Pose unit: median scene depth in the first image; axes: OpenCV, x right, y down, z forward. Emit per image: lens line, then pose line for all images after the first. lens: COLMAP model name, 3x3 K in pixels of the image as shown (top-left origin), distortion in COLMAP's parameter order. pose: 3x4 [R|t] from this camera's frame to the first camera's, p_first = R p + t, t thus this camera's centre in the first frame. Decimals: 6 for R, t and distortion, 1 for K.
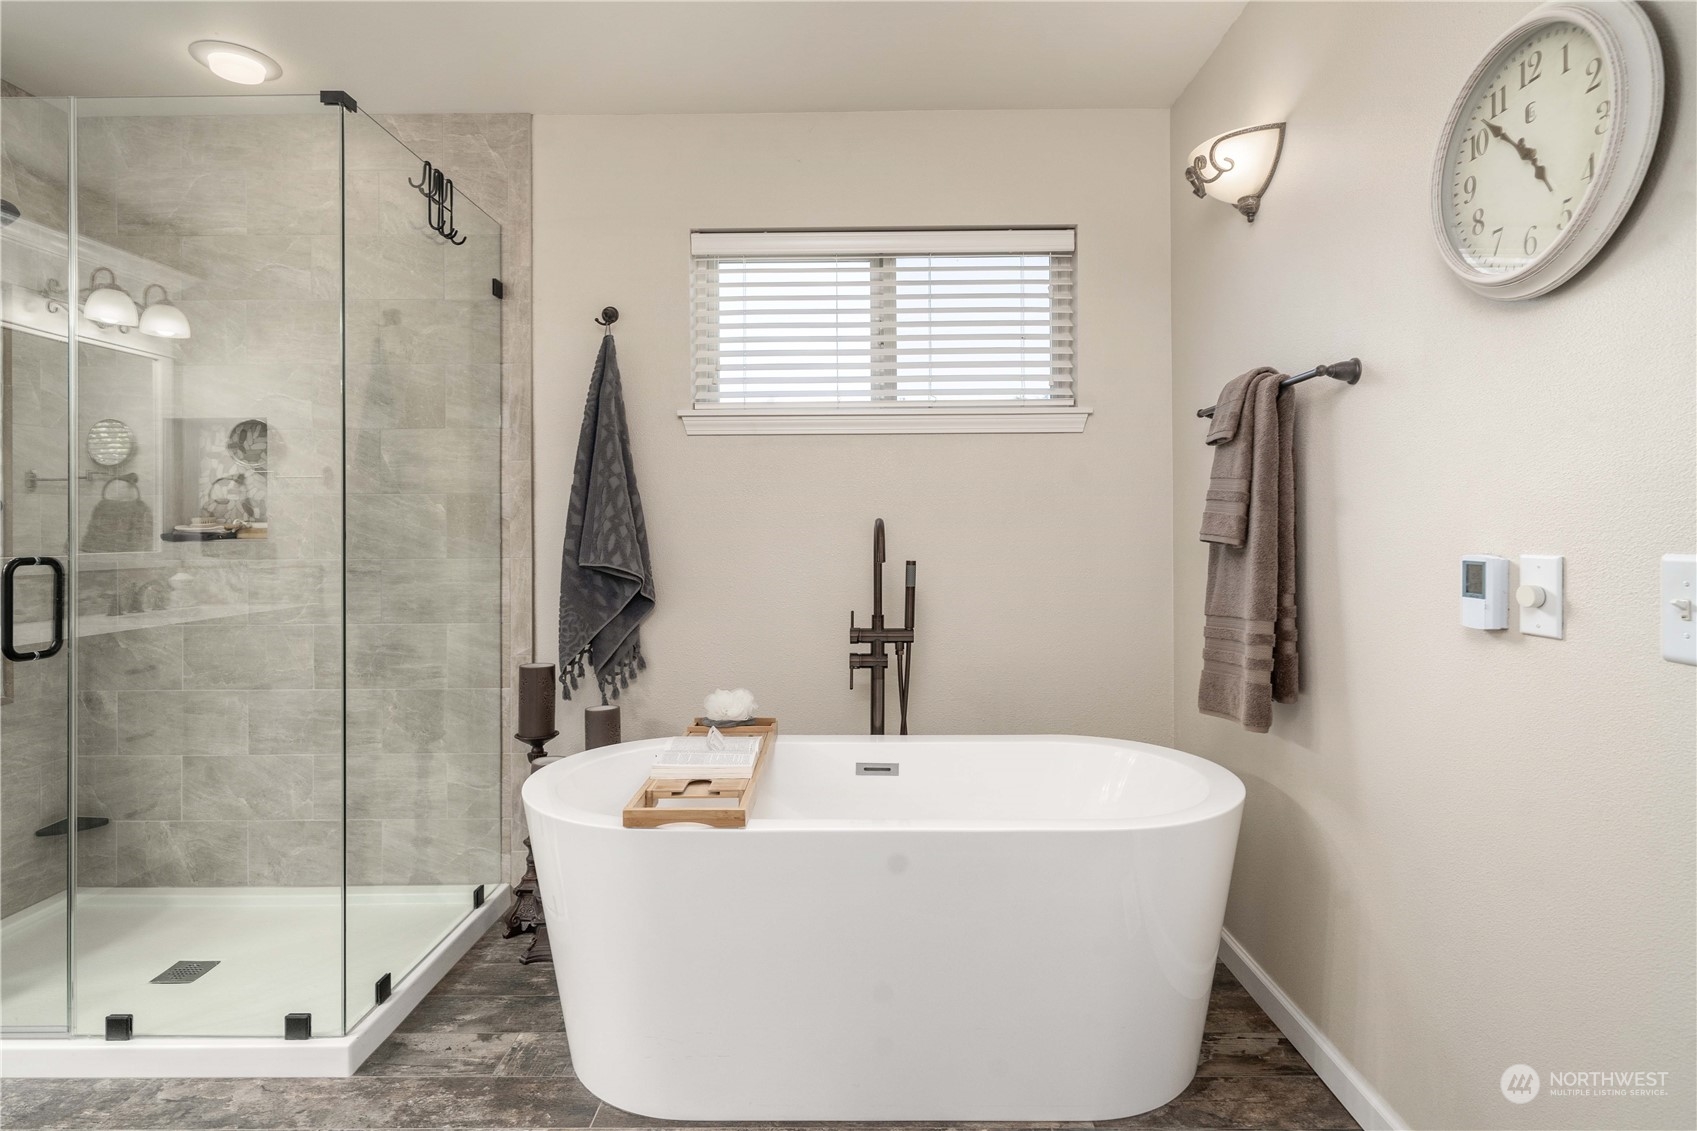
lens RADIAL K [[885.5, 0, 855.1], [0, 885.5, 527.7], [0, 0, 1]] dist [0.001512, 0.000189]
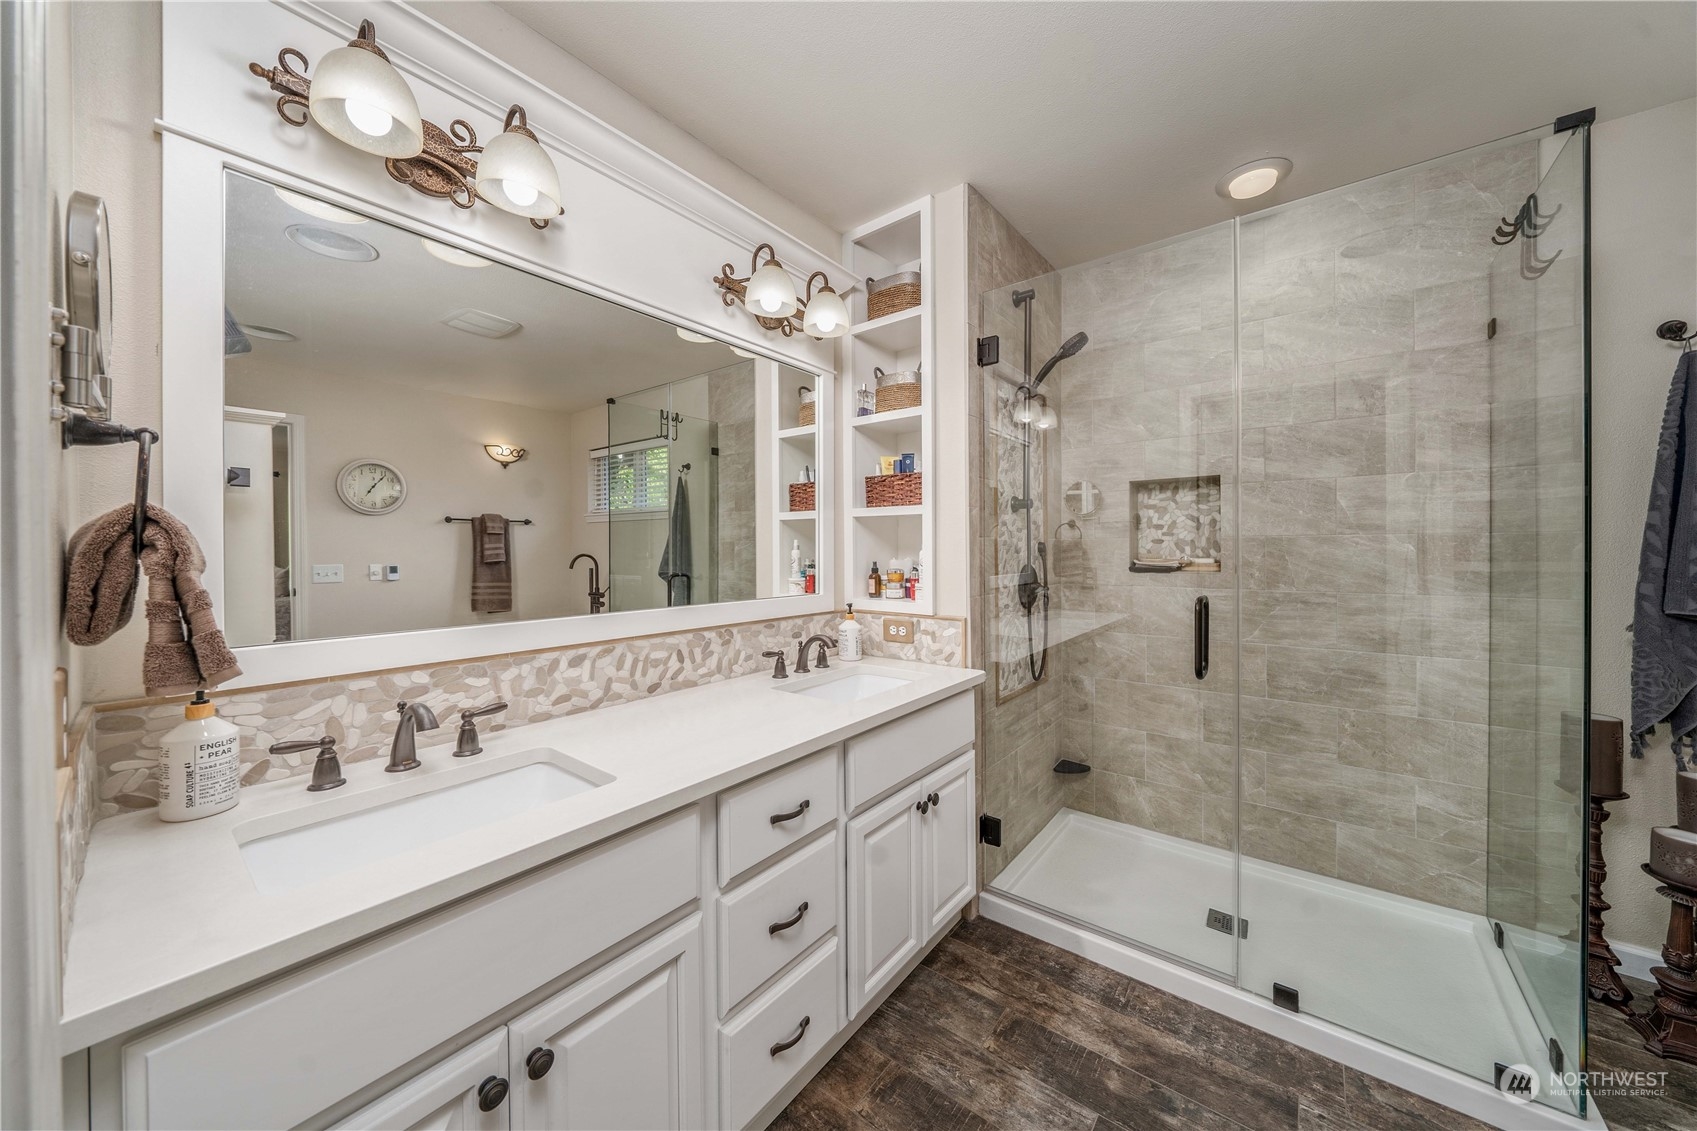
lens RADIAL K [[585.4, 0, 849.0], [0, 585.4, 555.7], [0, 0, 1]] dist [-0.007048, 0.000062]
pose [[0.784985, 0.007868, -0.619465, -0.565692], [0.004227, 0.999828, 0.018057, -0.027819], [0.619501, -0.016793, 0.784817, 0.031396]]
